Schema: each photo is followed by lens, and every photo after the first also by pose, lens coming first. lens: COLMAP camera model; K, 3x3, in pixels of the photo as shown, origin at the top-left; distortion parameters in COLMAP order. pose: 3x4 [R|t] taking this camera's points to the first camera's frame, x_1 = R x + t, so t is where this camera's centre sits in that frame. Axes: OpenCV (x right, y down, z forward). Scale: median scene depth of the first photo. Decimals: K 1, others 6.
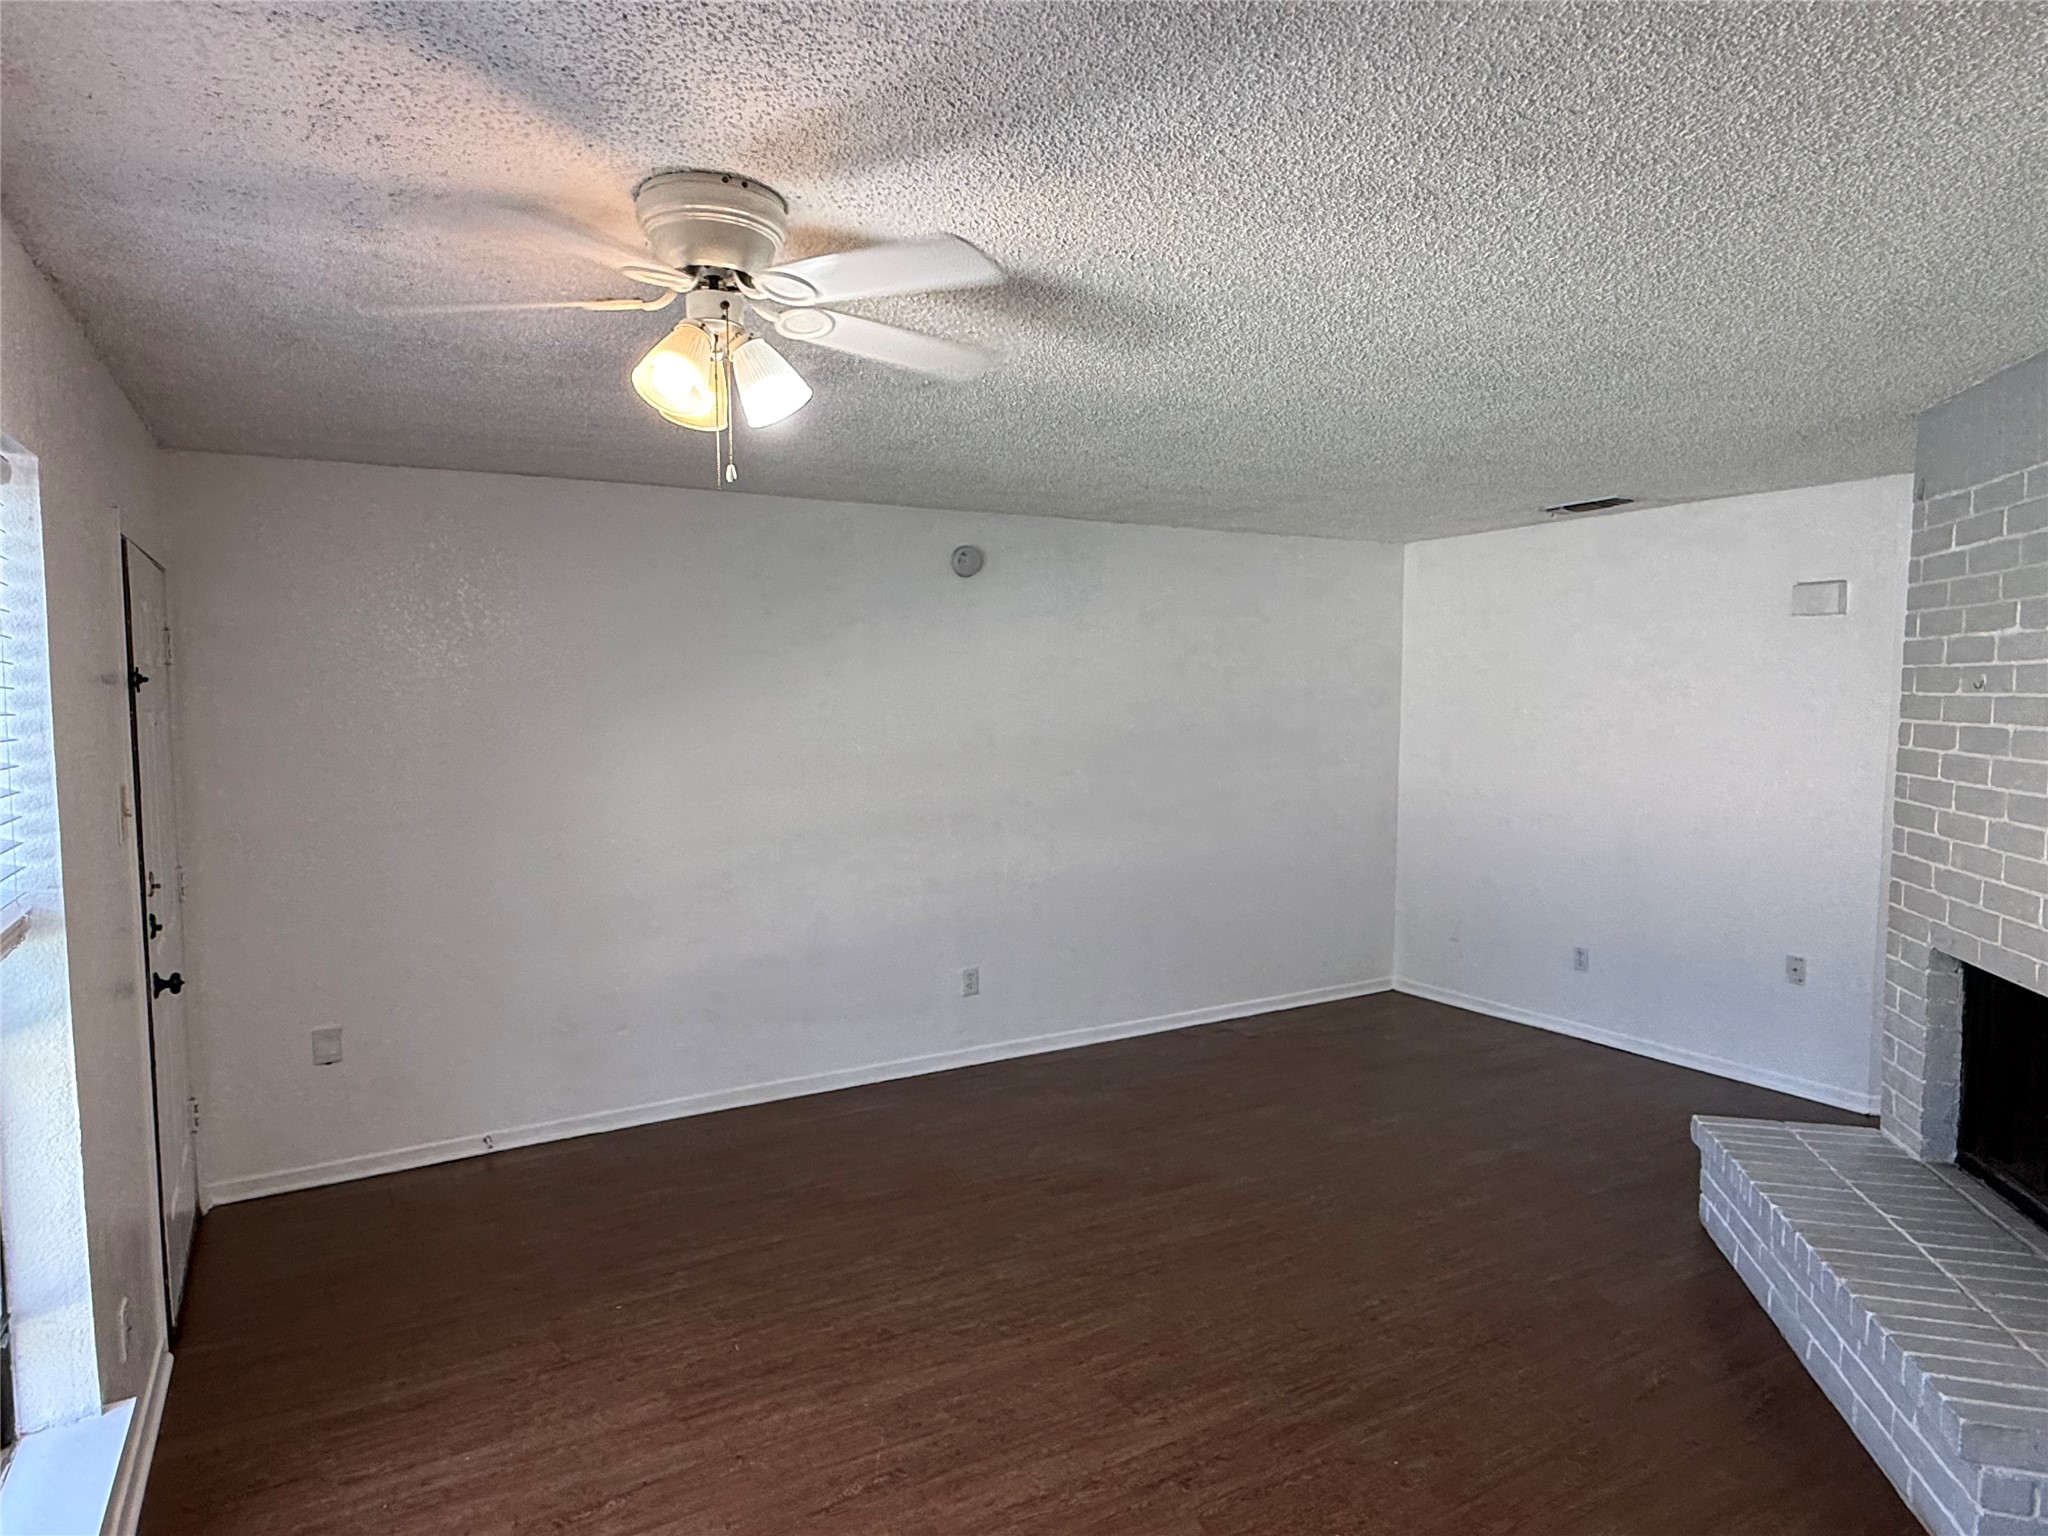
lens RADIAL K [[1177.1, 0, 1024.0], [0, 1177.1, 768.0], [0, 0, 1]] dist [-0.005524, 0.001526]
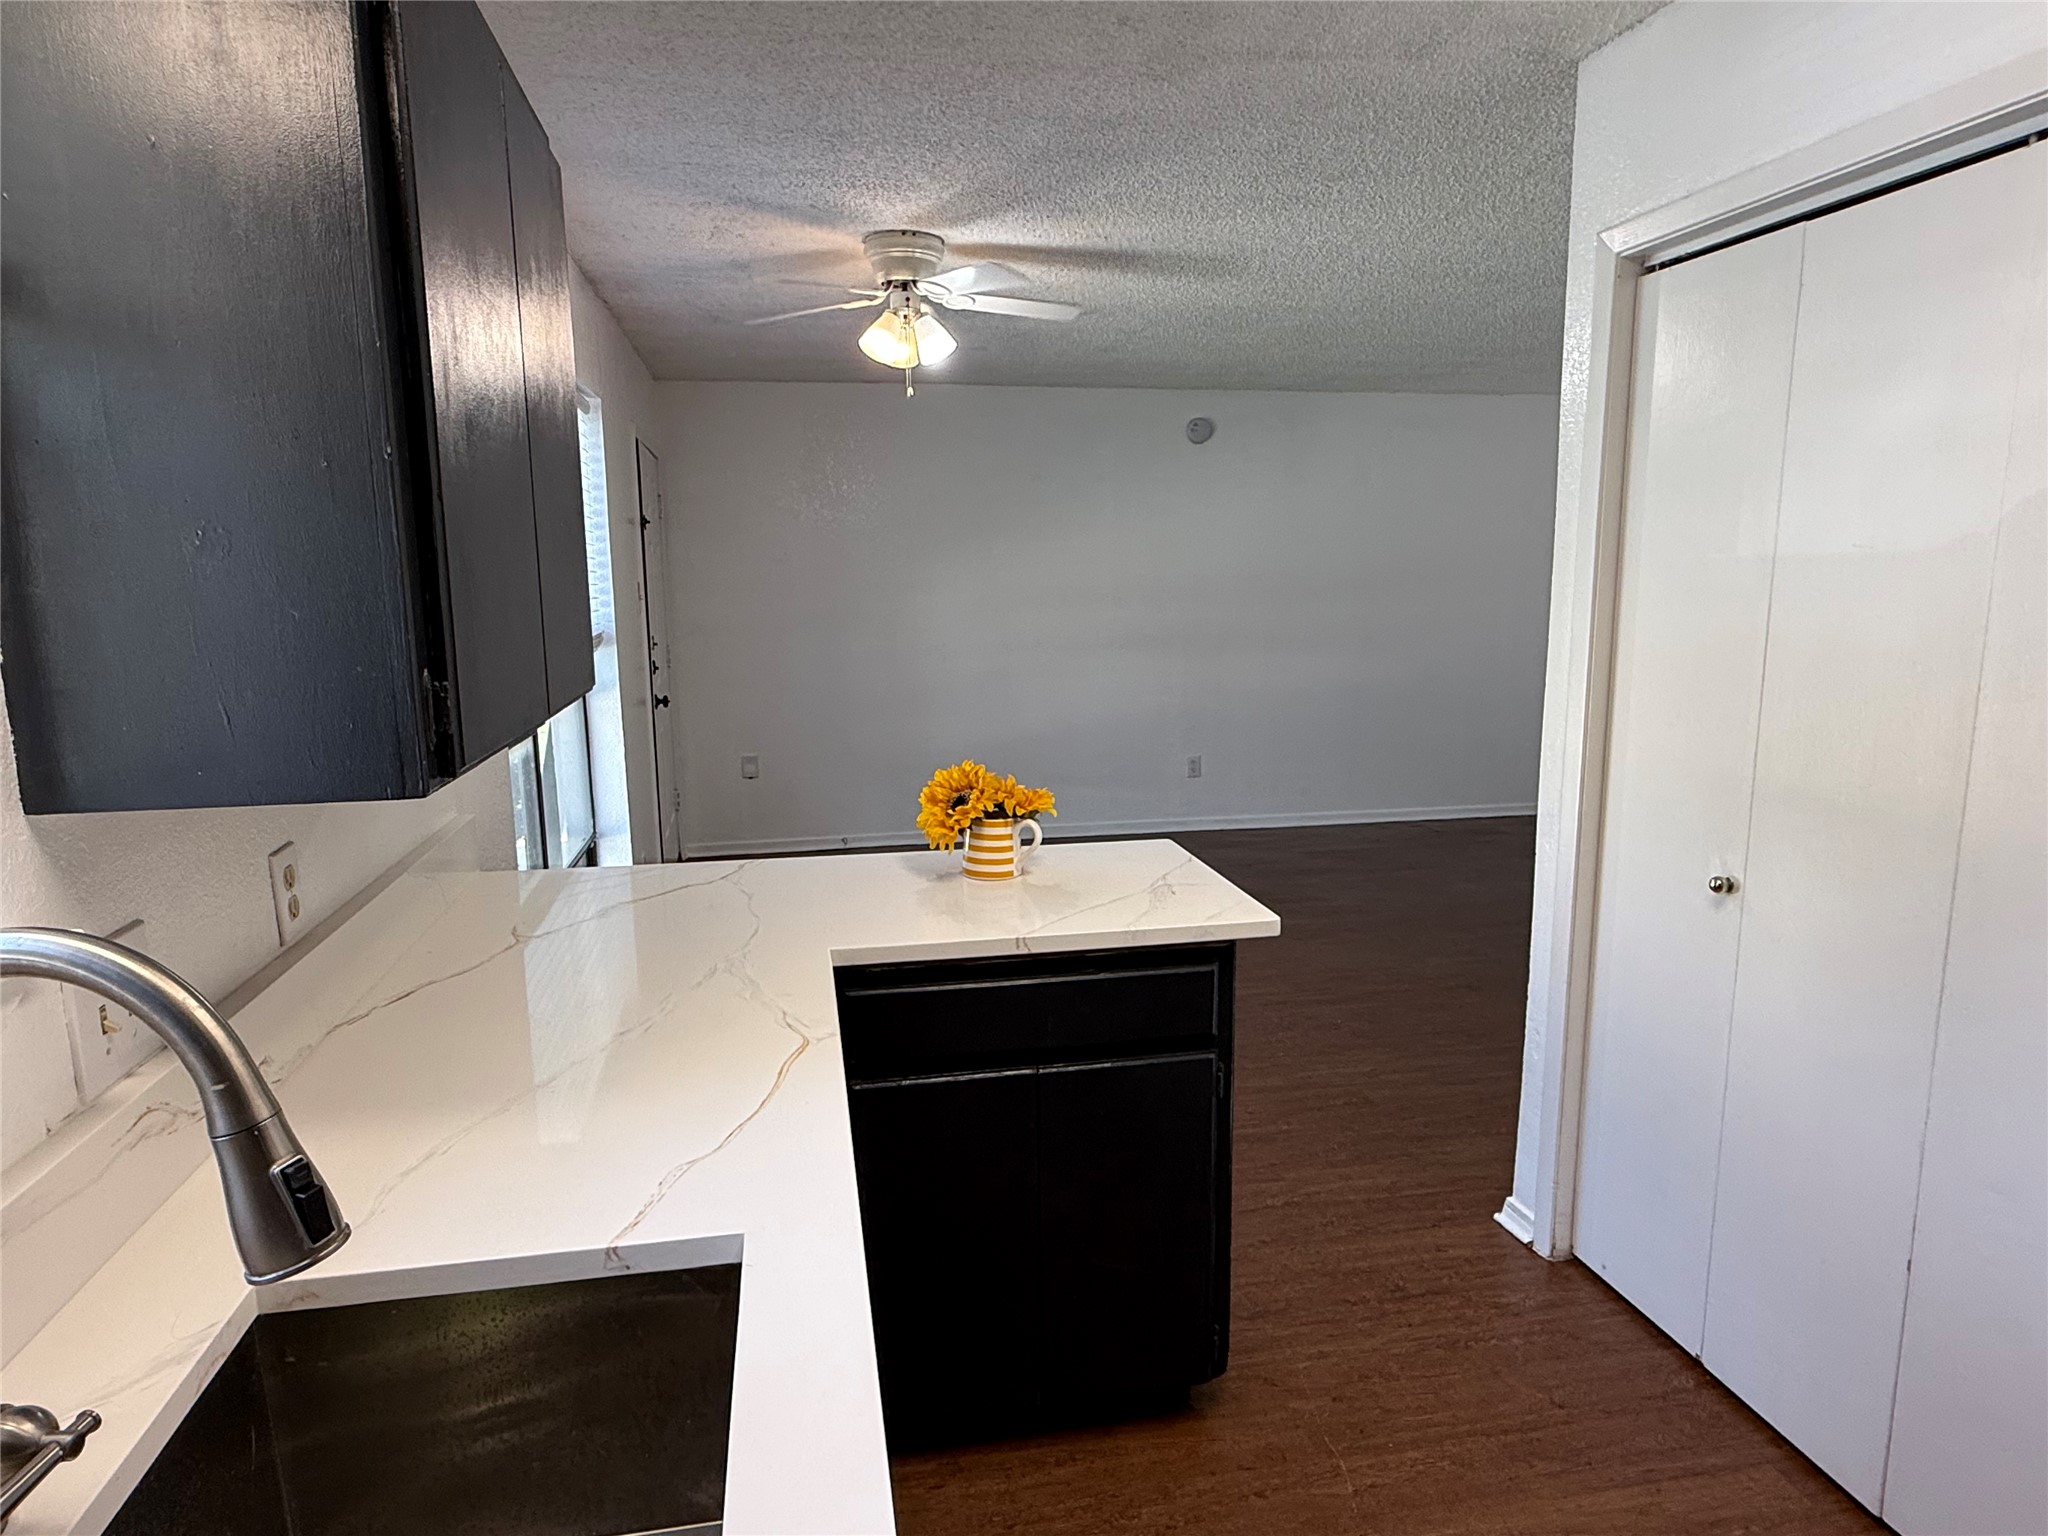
lens RADIAL K [[1177.1, 0, 1024.0], [0, 1177.1, 768.0], [0, 0, 1]] dist [-0.005524, 0.001526]
pose [[0.944609, 0.050824, -0.324238, 0.485193], [-0.017100, 0.994216, 0.106025, 0.124888], [0.327751, -0.094608, 0.940015, -0.659135]]
